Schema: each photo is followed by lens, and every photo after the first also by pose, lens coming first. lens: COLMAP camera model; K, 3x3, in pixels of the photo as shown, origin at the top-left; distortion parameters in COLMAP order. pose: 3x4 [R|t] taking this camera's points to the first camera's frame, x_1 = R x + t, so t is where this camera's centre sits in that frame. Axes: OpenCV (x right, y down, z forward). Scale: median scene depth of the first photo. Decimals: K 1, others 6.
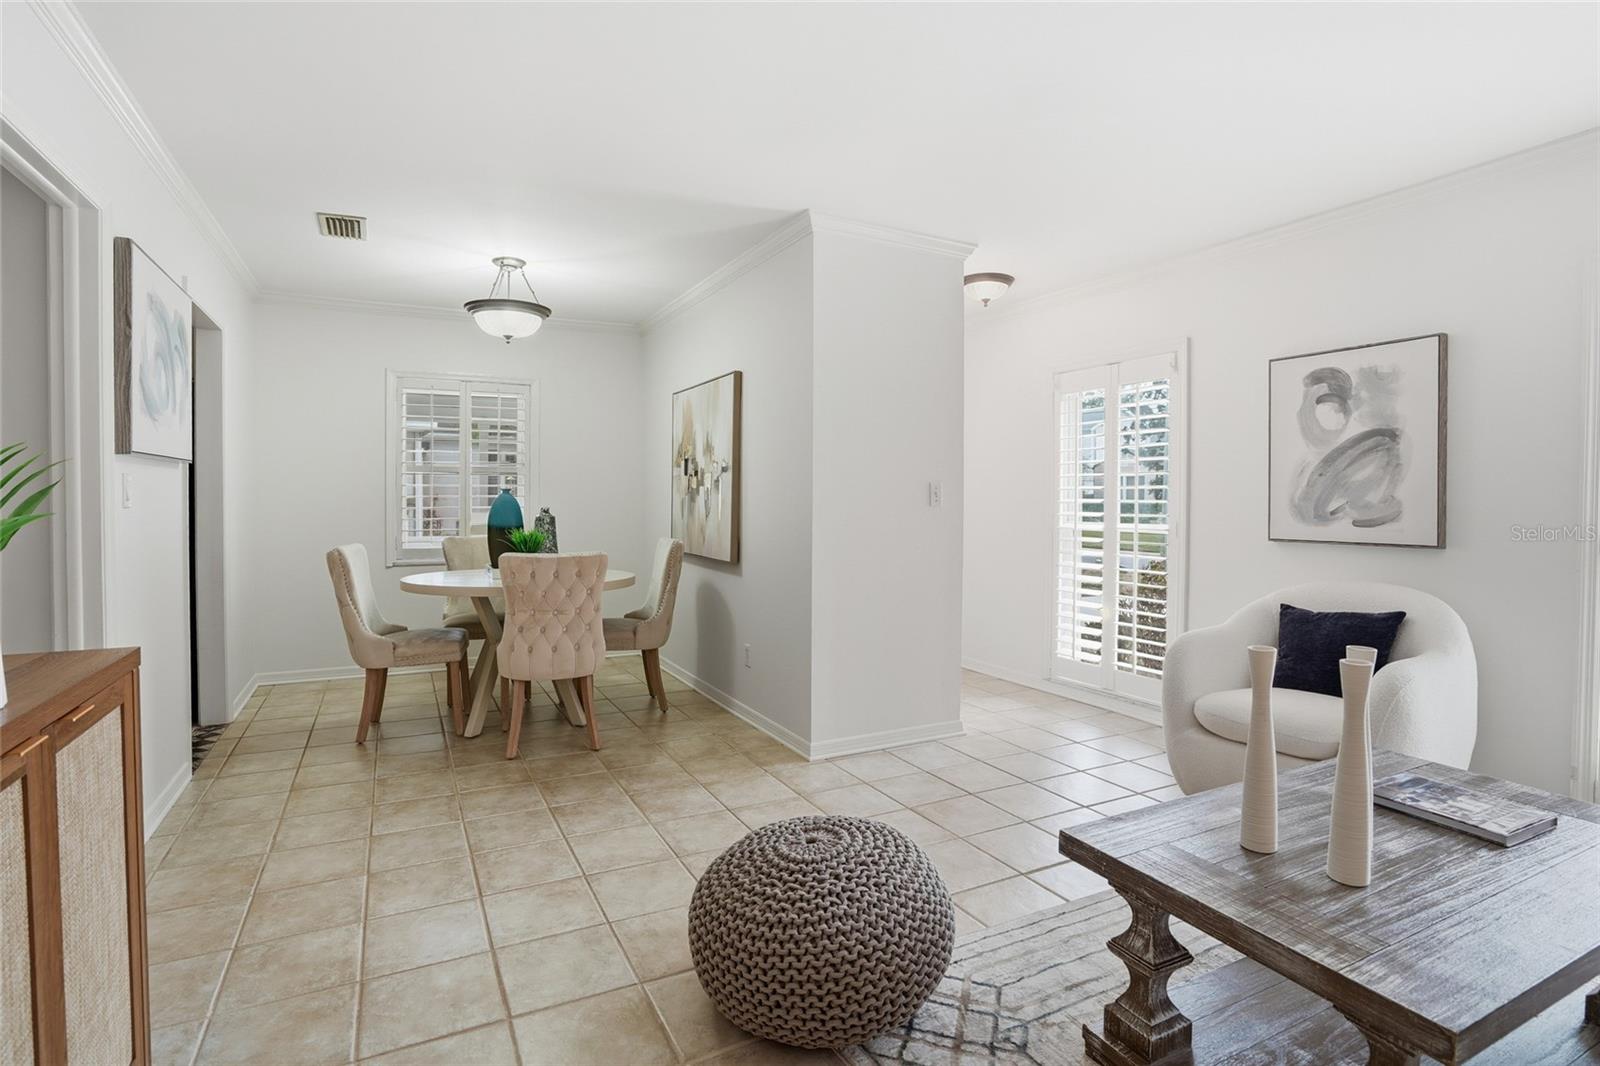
lens RADIAL K [[784.8, 0, 782.9], [0, 784.8, 511.5], [0, 0, 1]] dist [-0.052199, 0.000051]
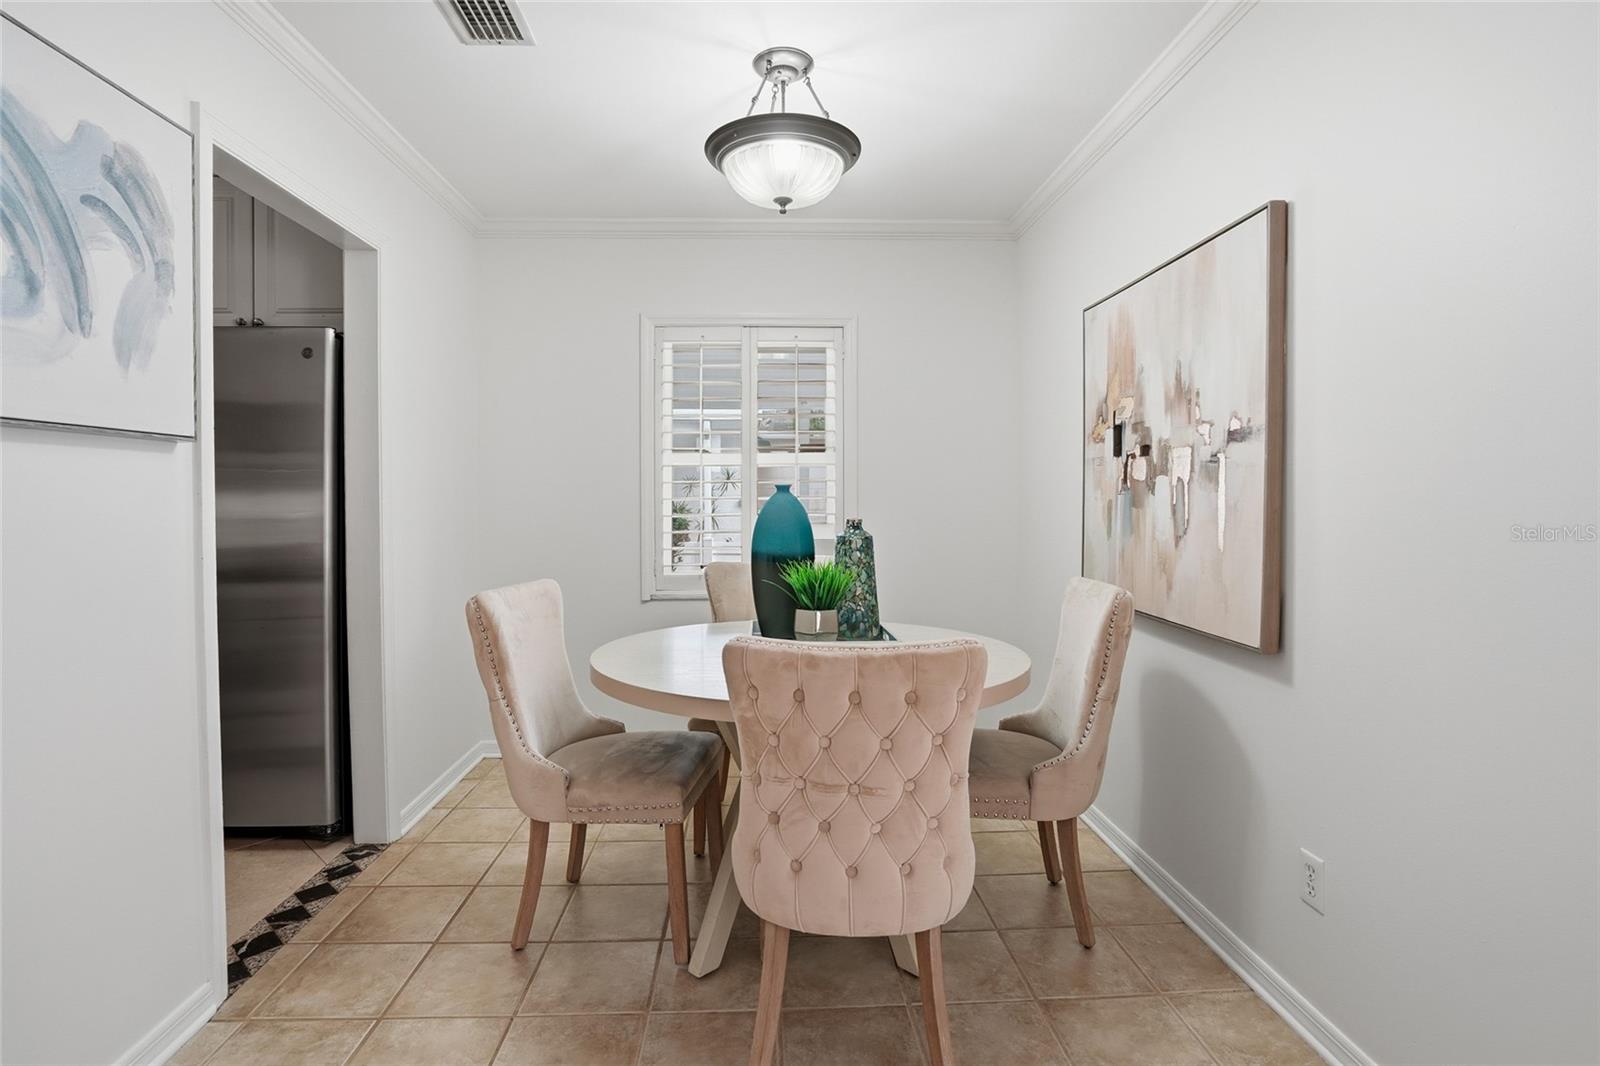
lens RADIAL K [[784.8, 0, 782.9], [0, 784.8, 511.5], [0, 0, 1]] dist [-0.052199, 0.000051]
pose [[0.909030, 0.001088, -0.416729, -0.127763], [-0.000436, 0.999999, 0.001661, -0.011595], [0.416730, -0.001328, 0.909029, 0.502031]]
